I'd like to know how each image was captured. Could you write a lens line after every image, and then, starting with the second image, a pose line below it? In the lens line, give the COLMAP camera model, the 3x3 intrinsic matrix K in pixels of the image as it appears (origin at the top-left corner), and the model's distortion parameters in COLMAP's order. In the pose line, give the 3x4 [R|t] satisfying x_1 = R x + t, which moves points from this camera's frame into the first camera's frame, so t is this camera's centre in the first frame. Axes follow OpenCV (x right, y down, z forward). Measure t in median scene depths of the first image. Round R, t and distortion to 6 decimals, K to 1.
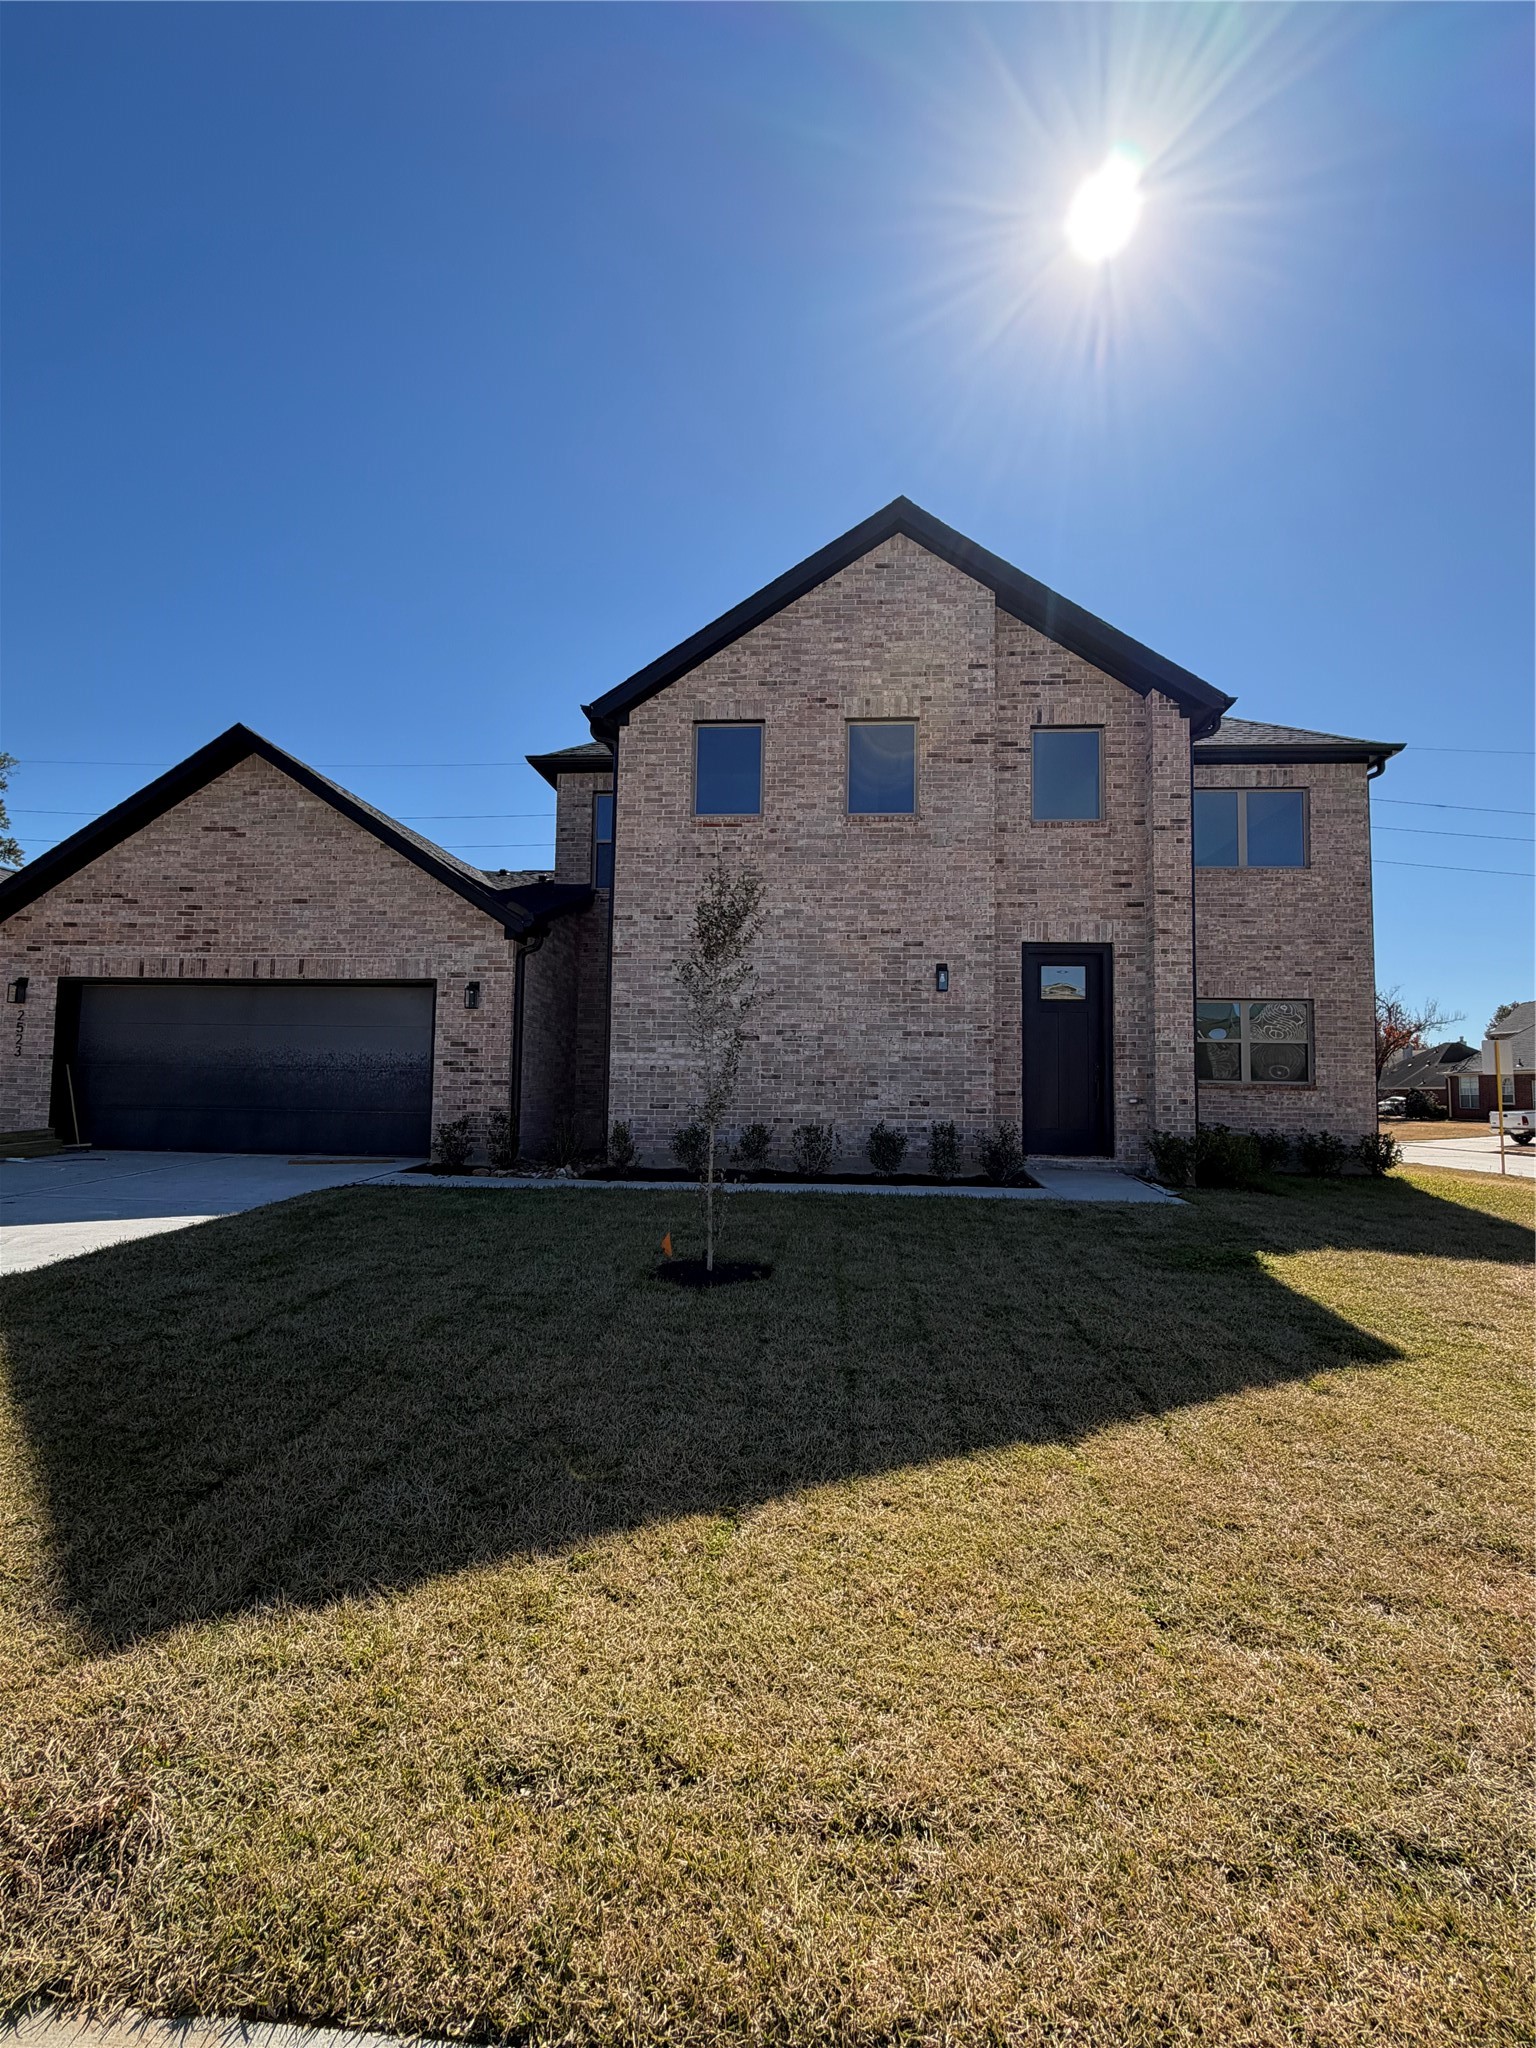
lens RADIAL K [[957.4, 0, 779.7], [0, 957.4, 1029.9], [0, 0, 1]] dist [-0.001104, 0.000743]
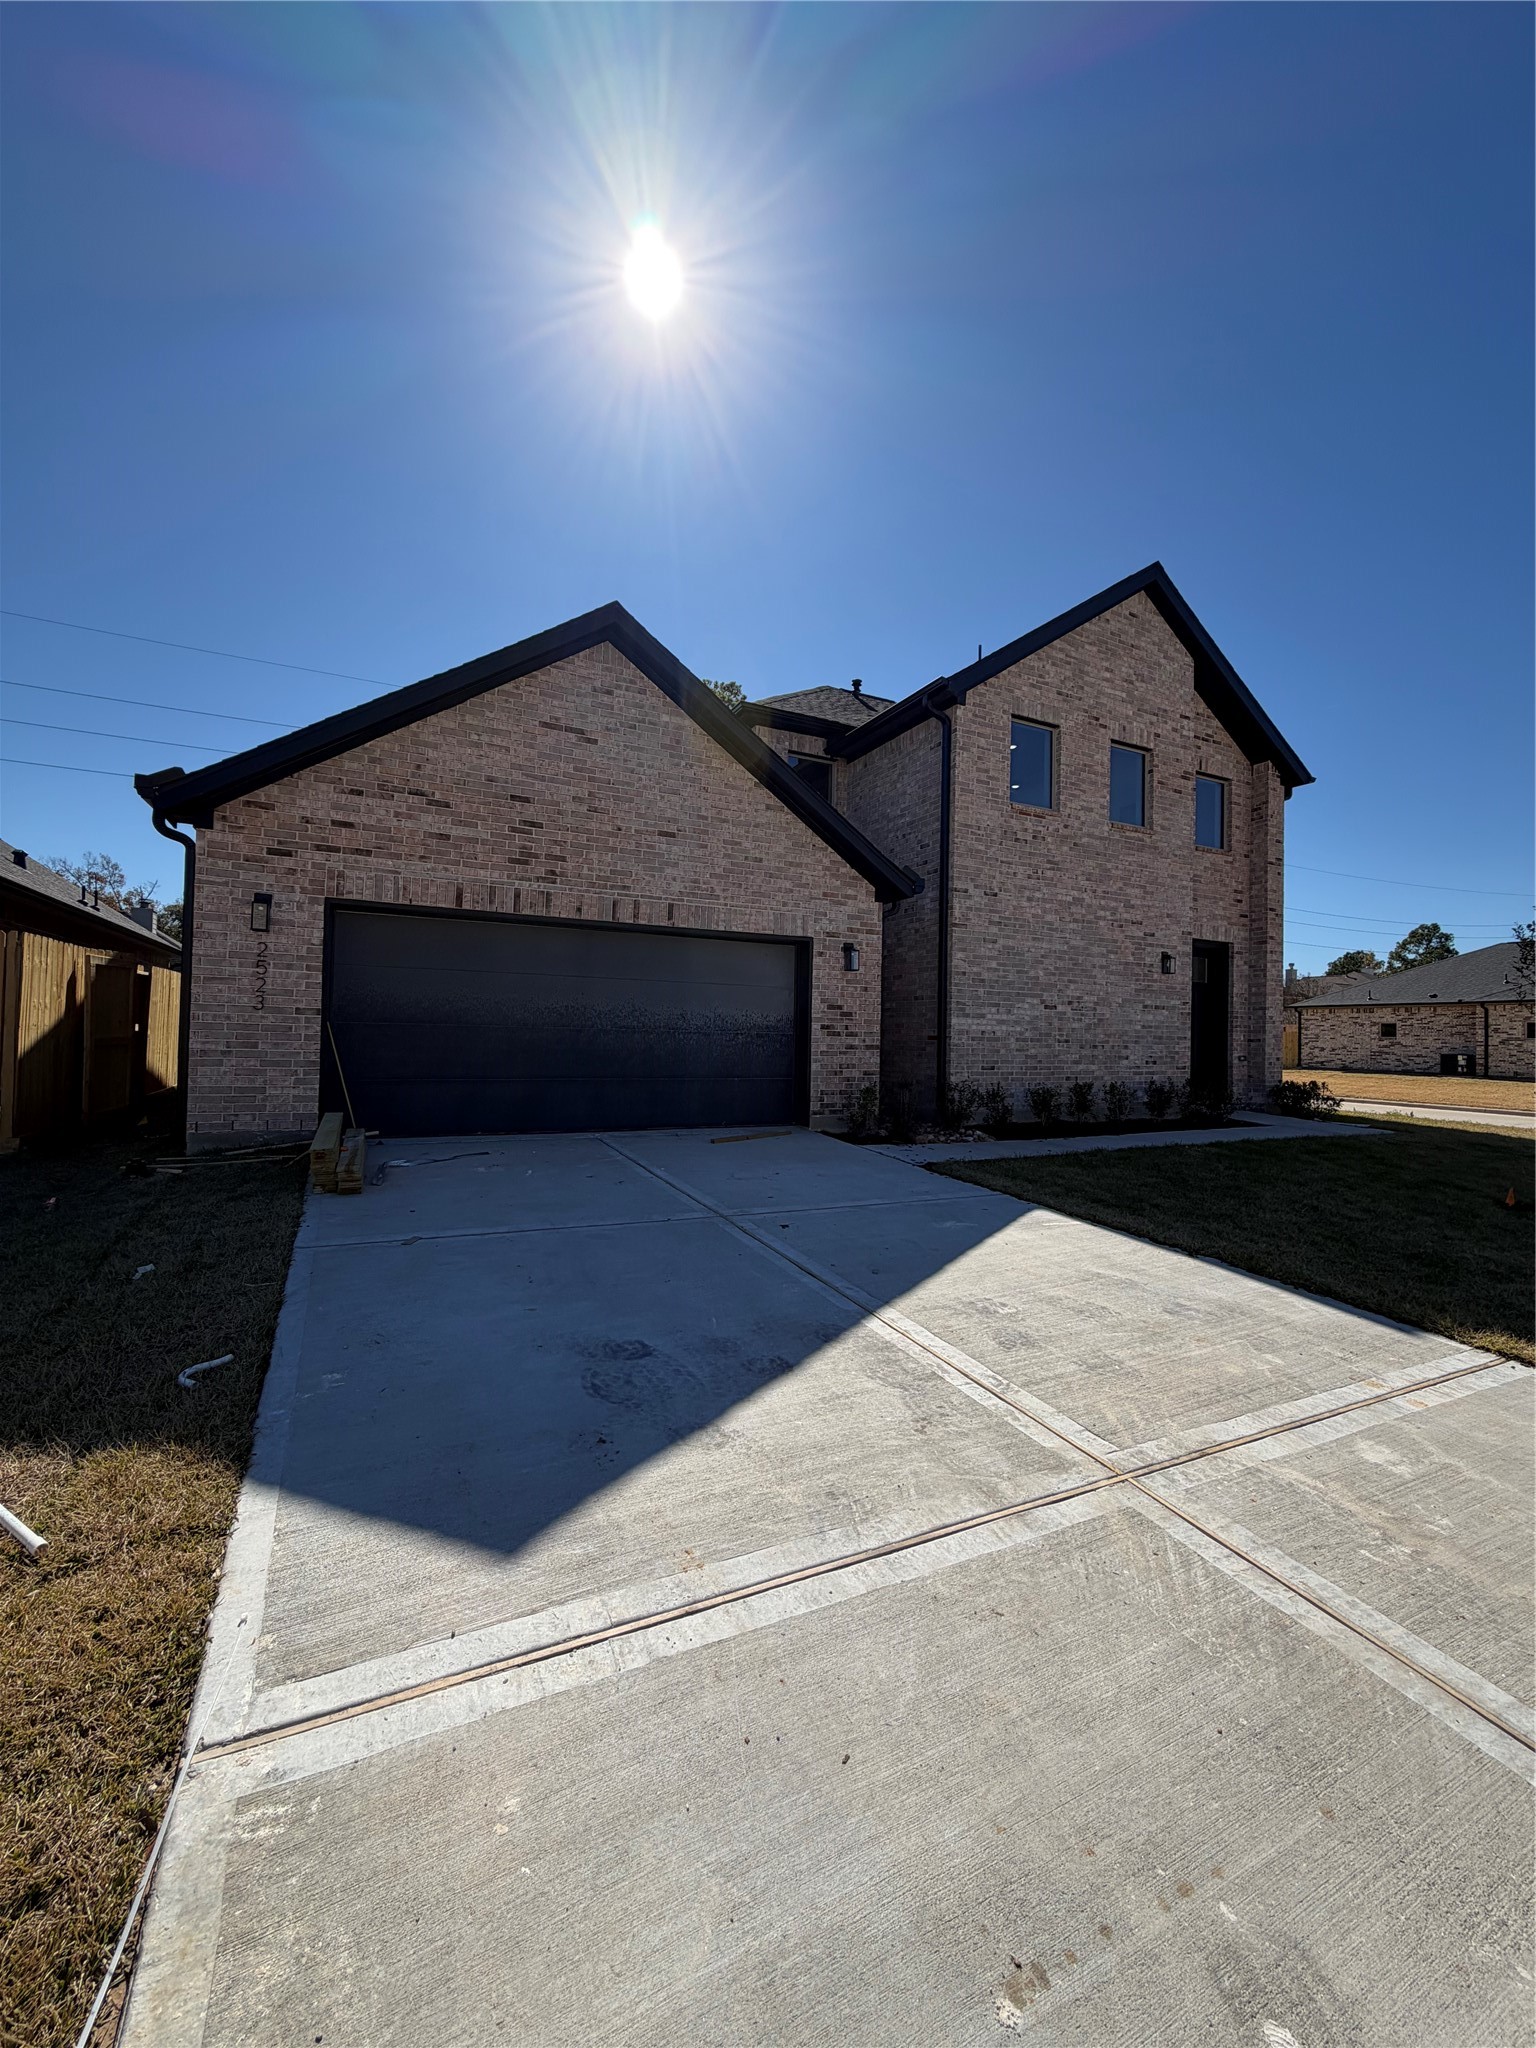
lens RADIAL K [[814.5, 0, 772.4], [0, 814.5, 1014.9], [0, 0, 1]] dist [-0.000597, 0.000293]
pose [[0.859168, 0.015055, 0.511472, -0.794384], [-0.045409, 0.997867, 0.046906, -0.012678], [-0.509675, -0.063525, 0.858019, 0.324162]]
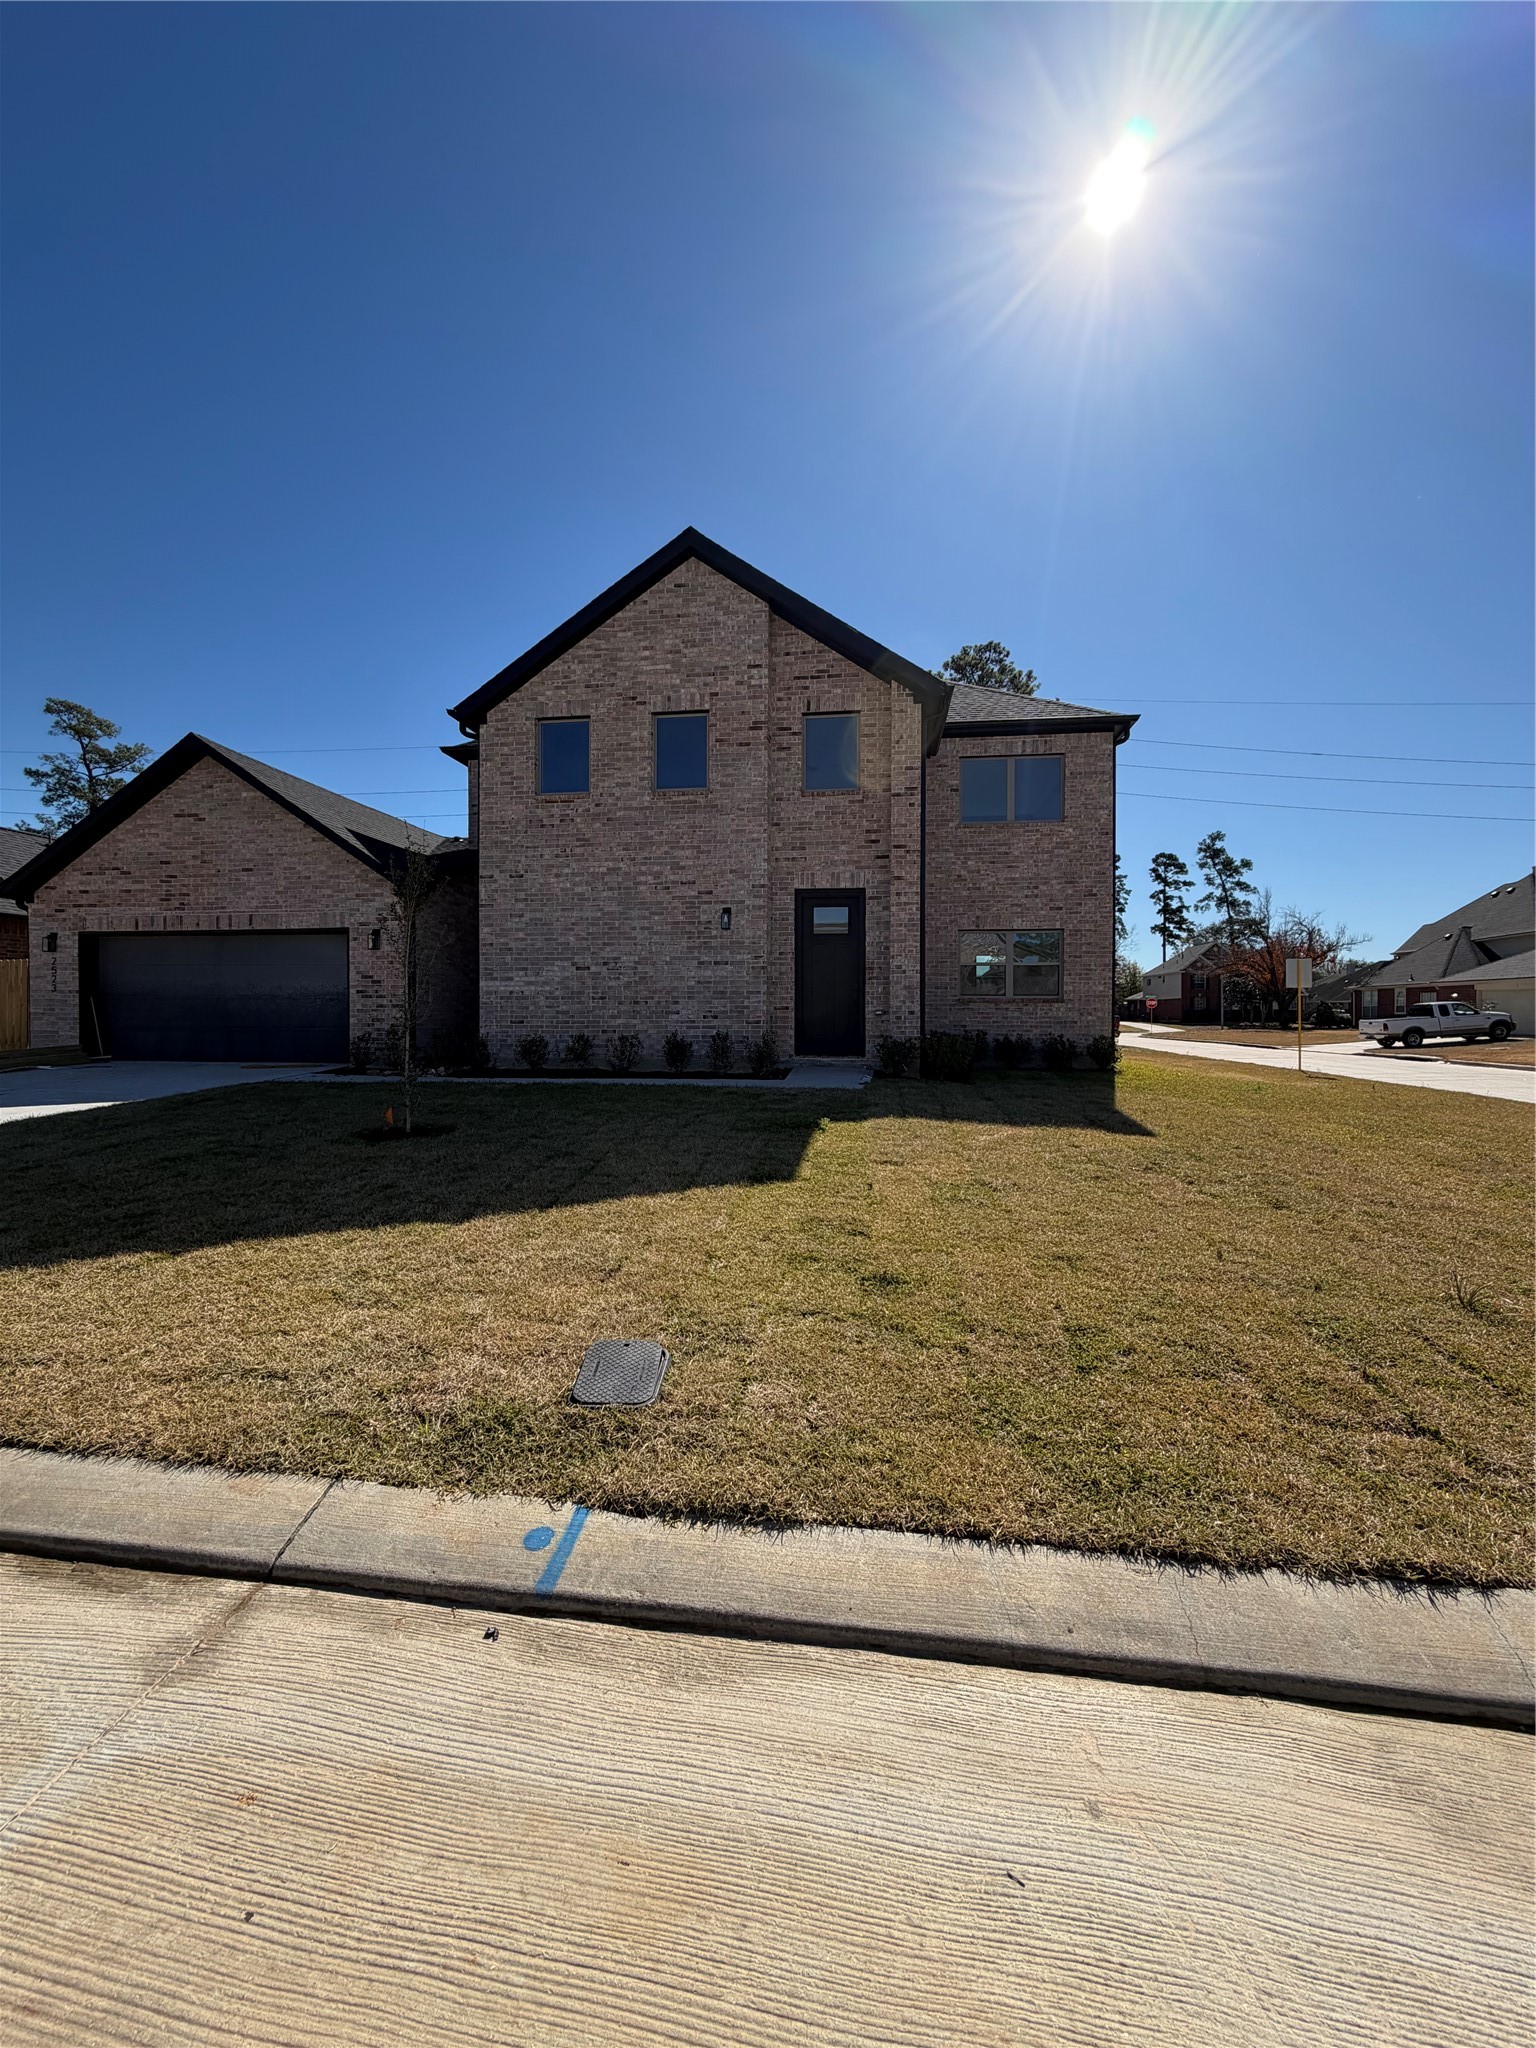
lens RADIAL K [[814.5, 0, 779.7], [0, 814.5, 1022.2], [0, 0, 1]] dist [-0.000597, 0.000293]
pose [[0.998428, -0.014067, -0.054250, 0.286134], [0.018133, 0.997003, 0.075211, 0.002791], [0.053030, -0.076077, 0.995691, -0.087341]]
